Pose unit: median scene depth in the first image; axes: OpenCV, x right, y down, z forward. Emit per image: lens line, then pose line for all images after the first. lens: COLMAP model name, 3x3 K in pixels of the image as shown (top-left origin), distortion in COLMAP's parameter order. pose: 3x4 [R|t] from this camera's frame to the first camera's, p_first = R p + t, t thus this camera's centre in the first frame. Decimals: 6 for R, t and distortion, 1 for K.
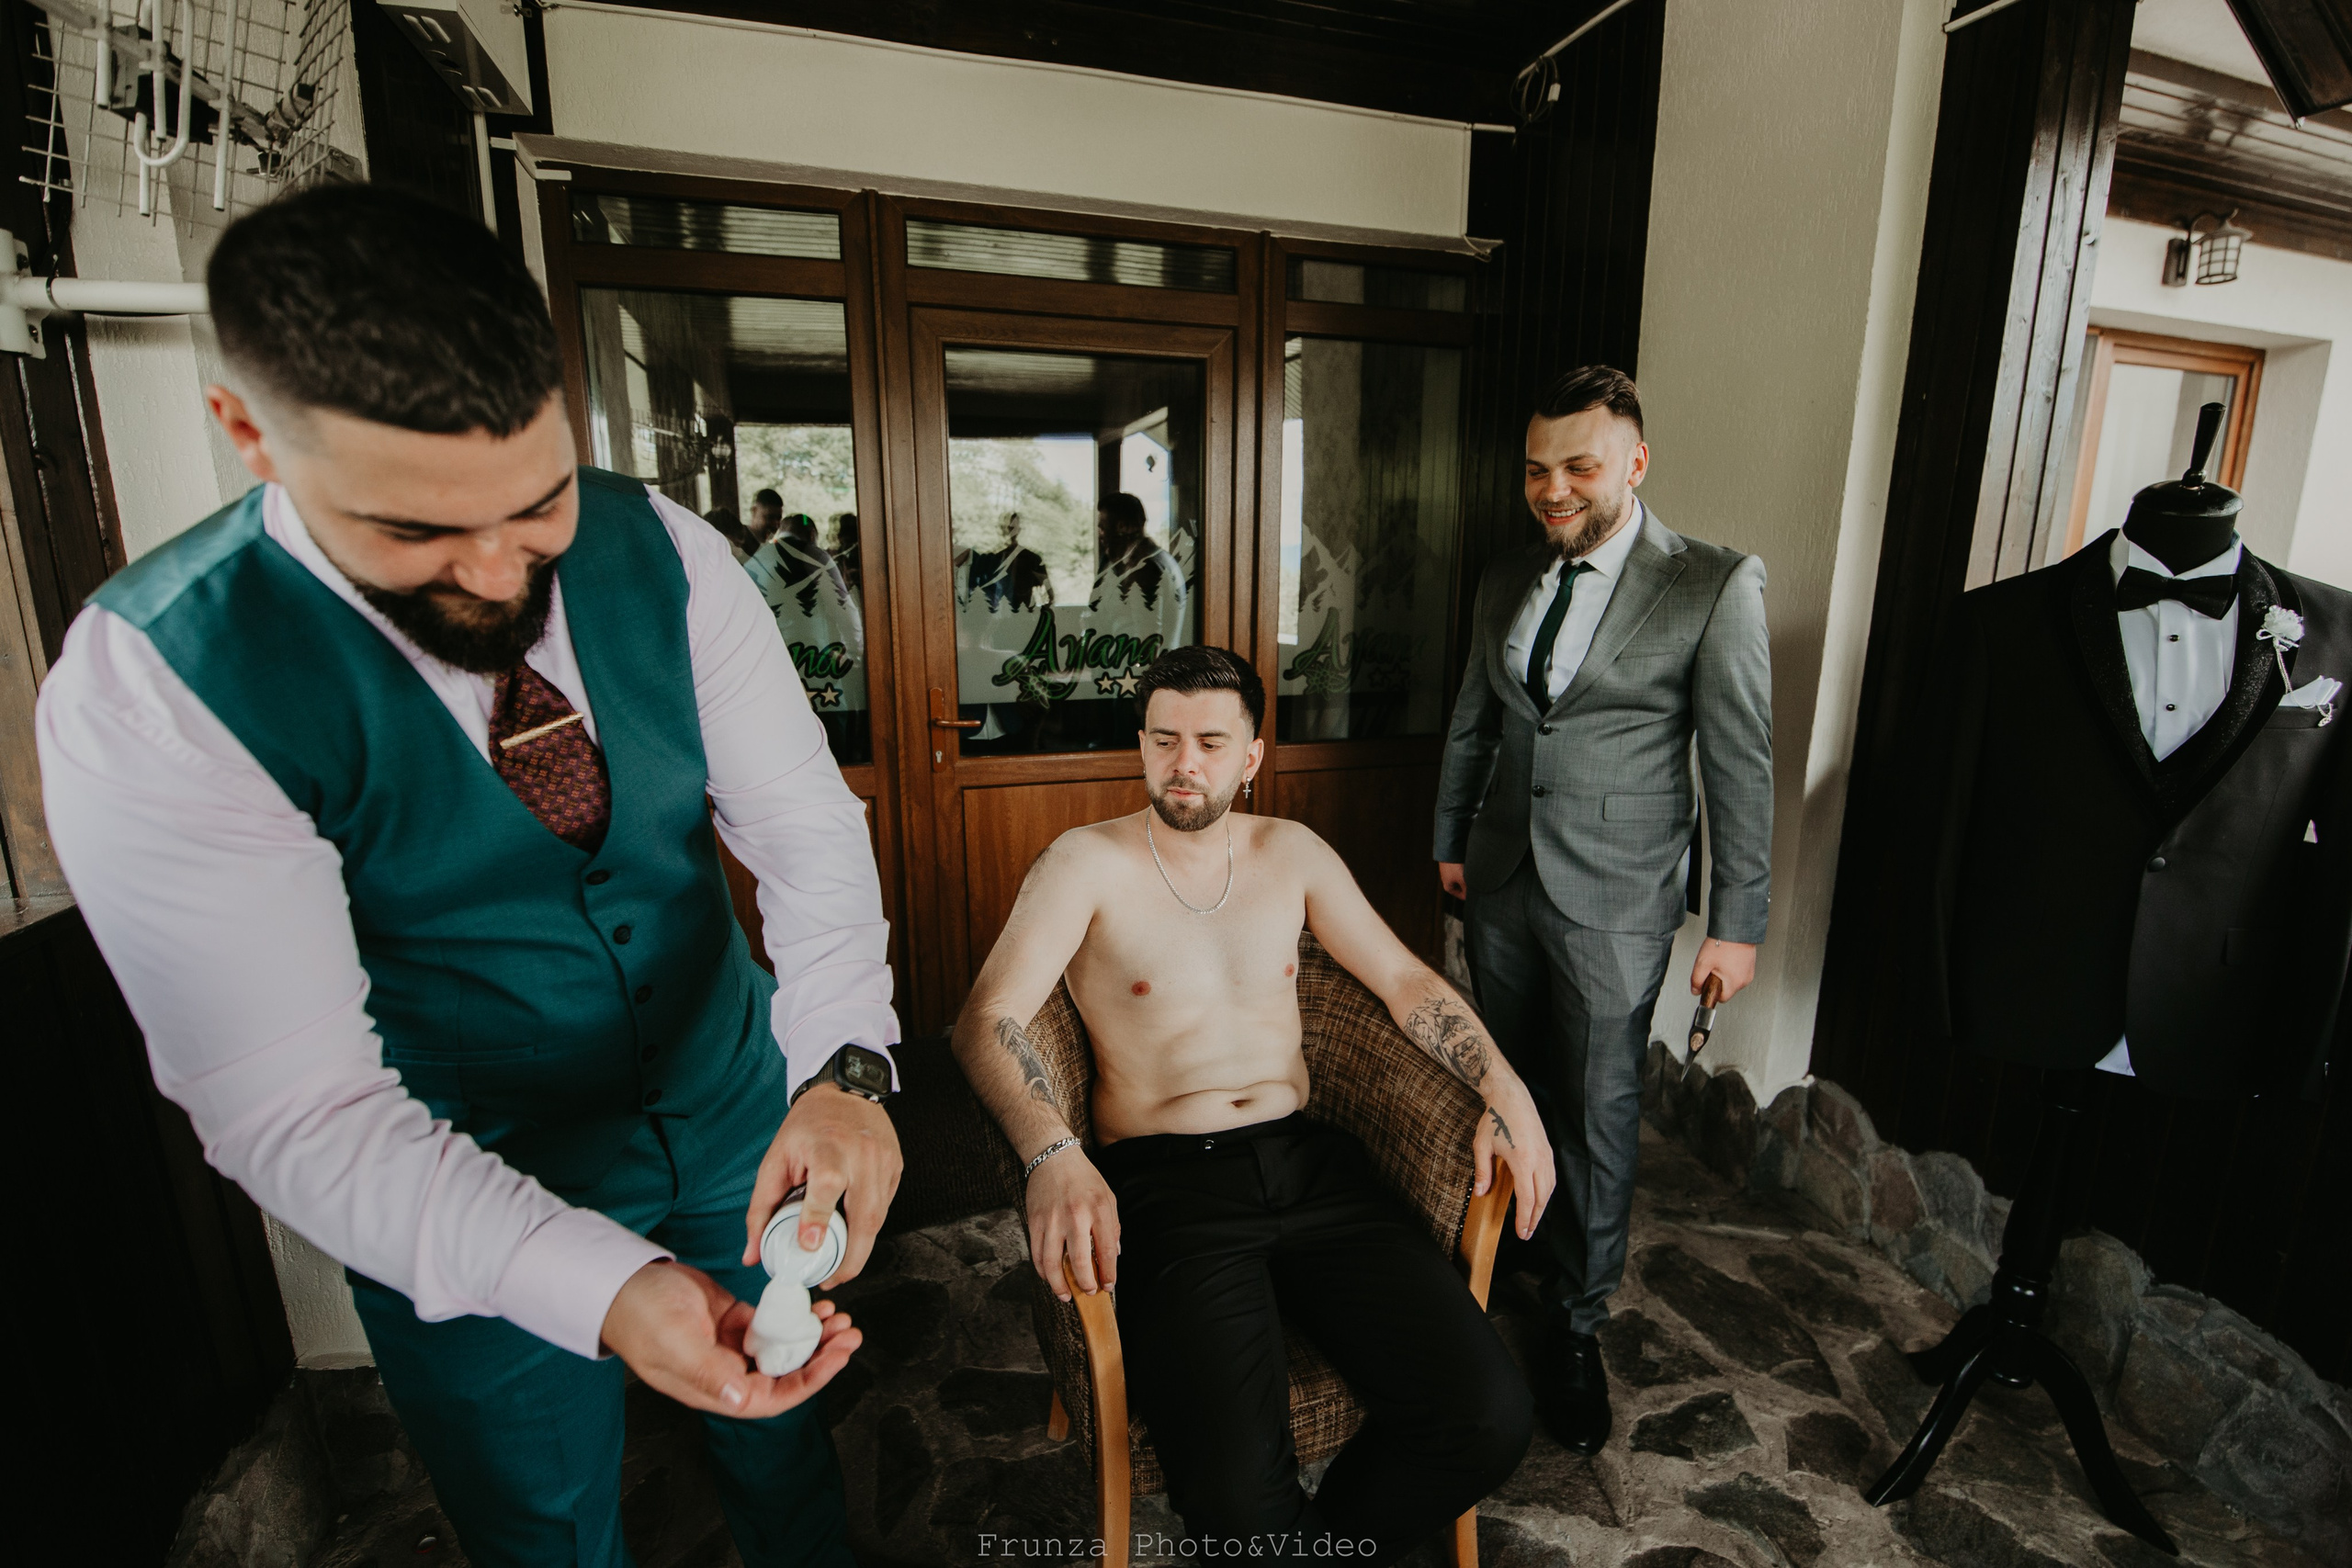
lens RADIAL K [[1026.5, 0, 1171.4], [0, 1026.5, 794.7], [0, 0, 1]] dist [-0.011033, -0.006383]
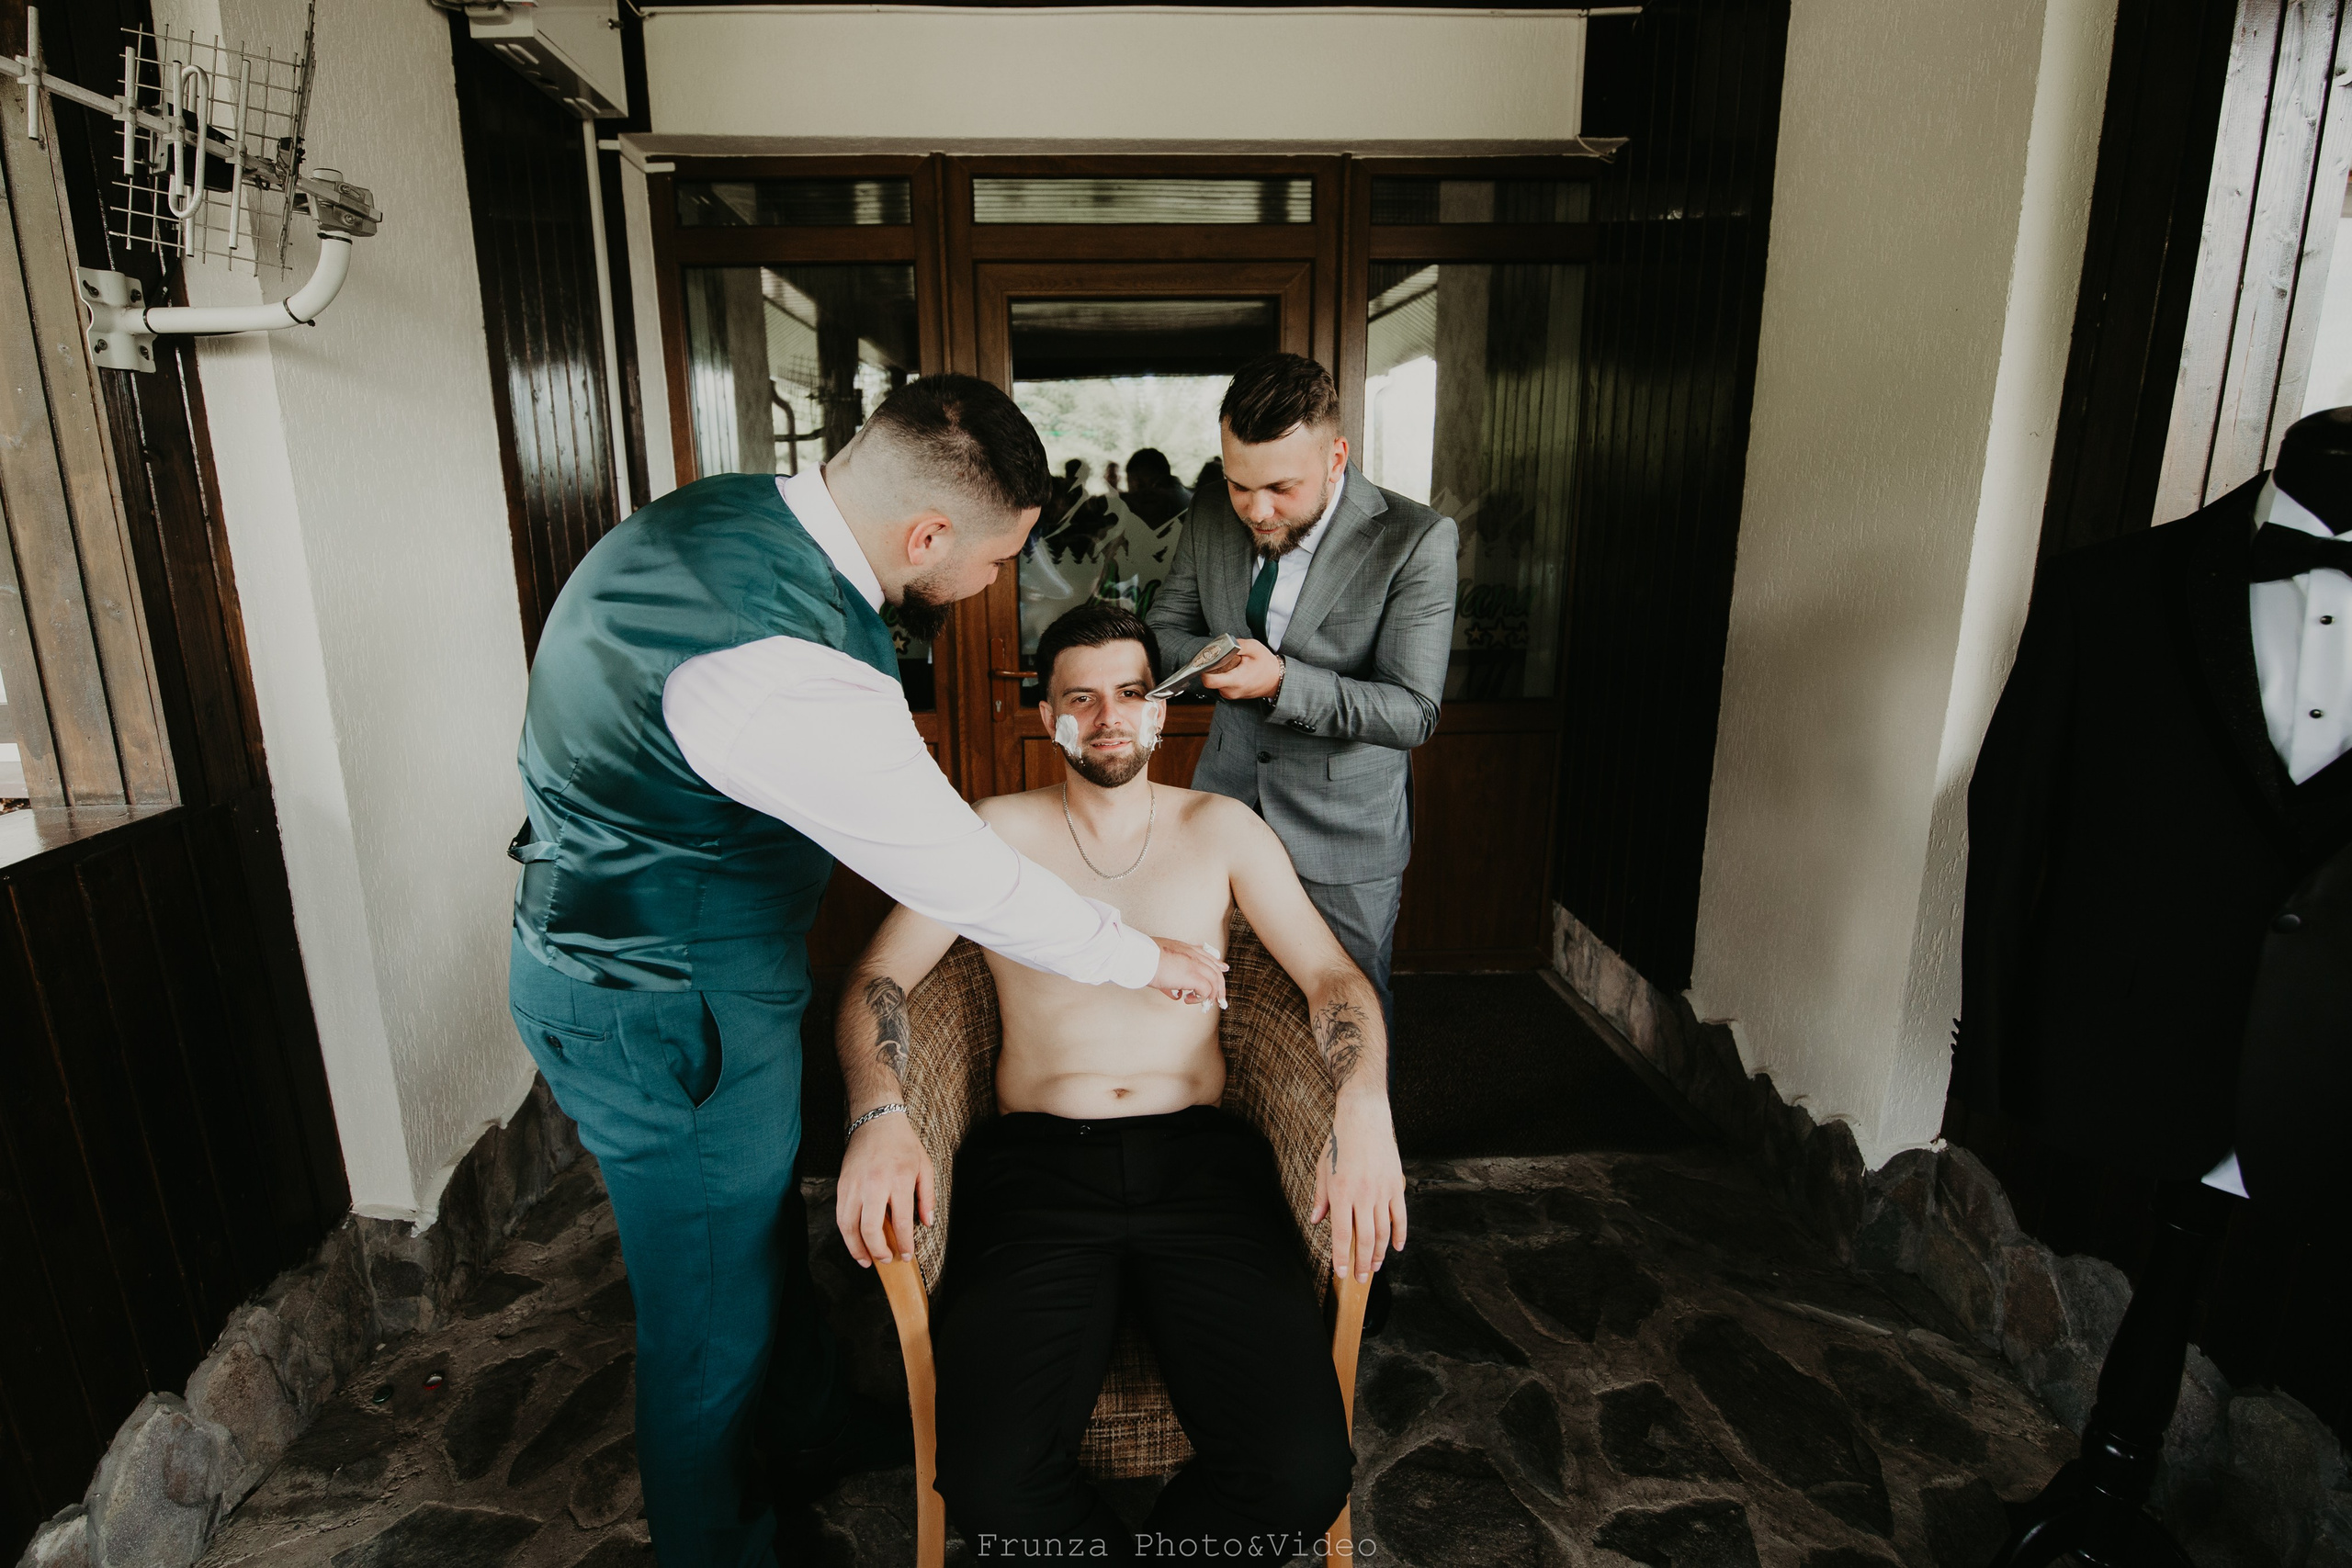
lens RADIAL K [[1056.9, 0, 1106.3], [0, 1056.9, 741.4], [0, 0, 1]] dist [-0.010248, -0.007853]
pose [[0.965904, 0.042702, -0.255356, 0.203918], [-0.042097, 0.999083, 0.007835, -0.021682], [0.255456, 0.003181, 0.966815, 0.029482]]
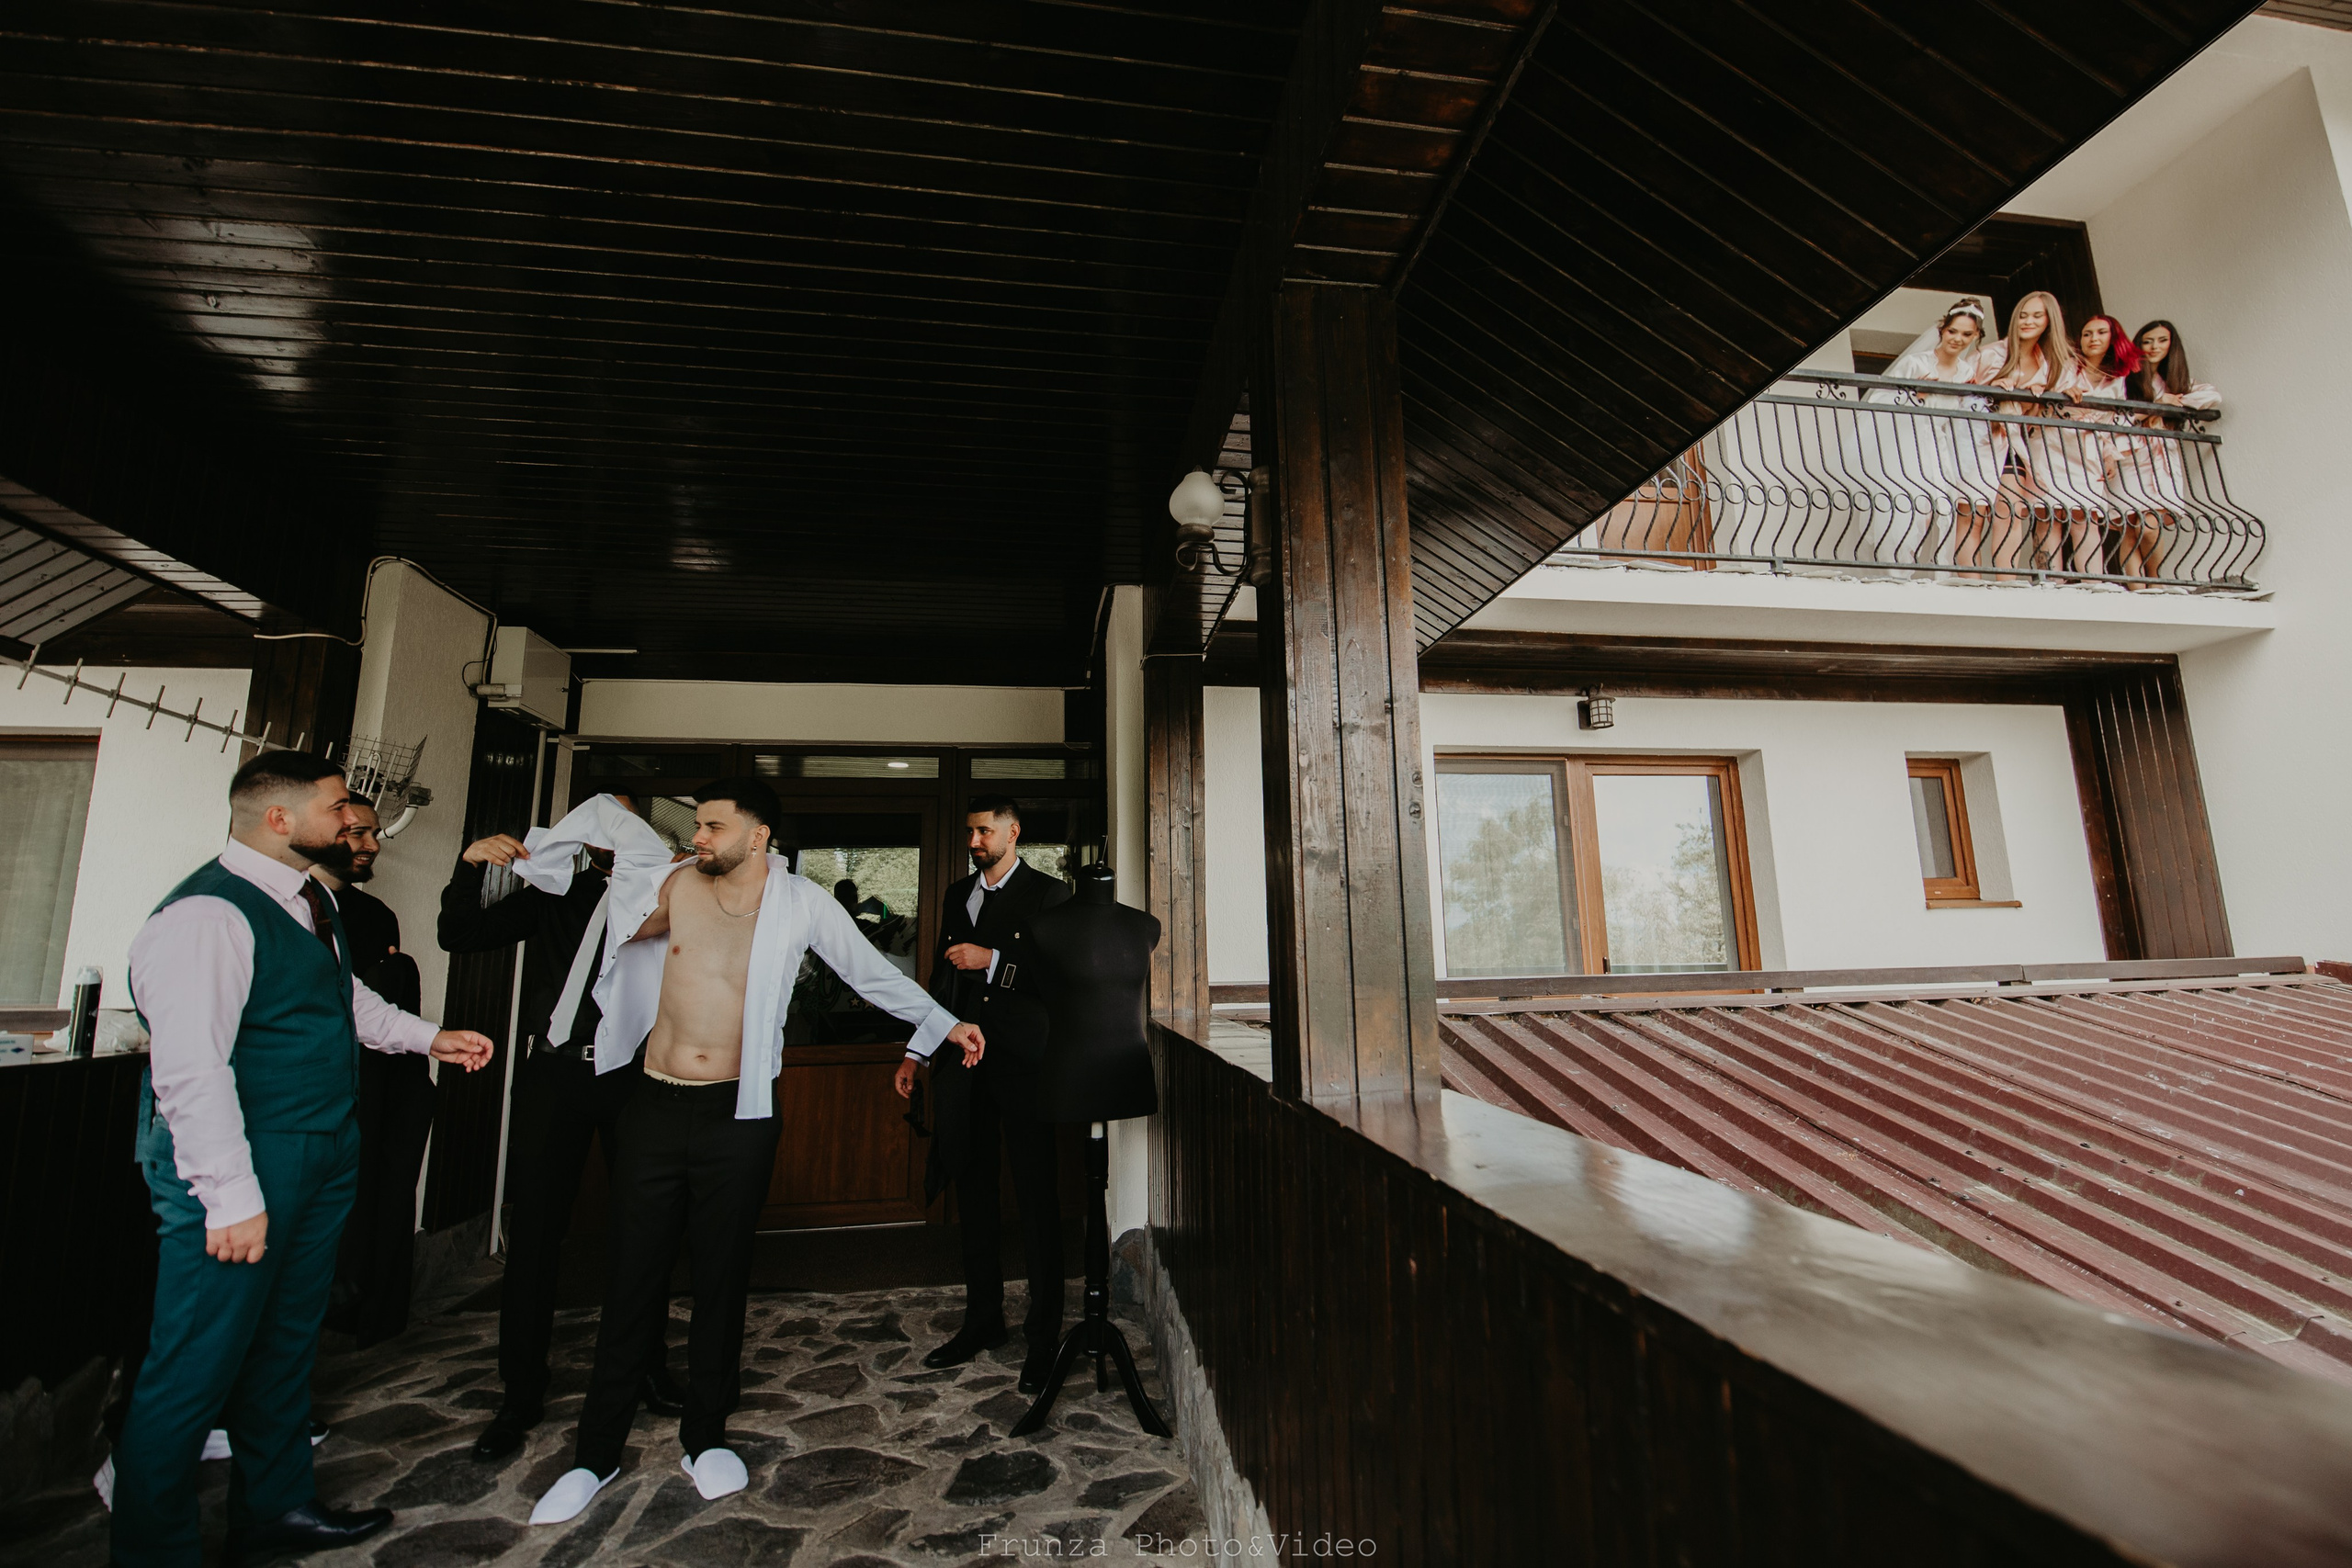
lens RADIAL K [[1036.8, 0, 1177.9], [0, 1036.8, 781.8], [0, 0, 1]] dist [-0.013360, -0.005209]
pose [[0.987327, -0.043968, -0.152485, 1.091891], [-0.016300, 0.927676, -0.373030, 0.271600], [0.157858, 0.370788, 0.915203, -0.859338]]
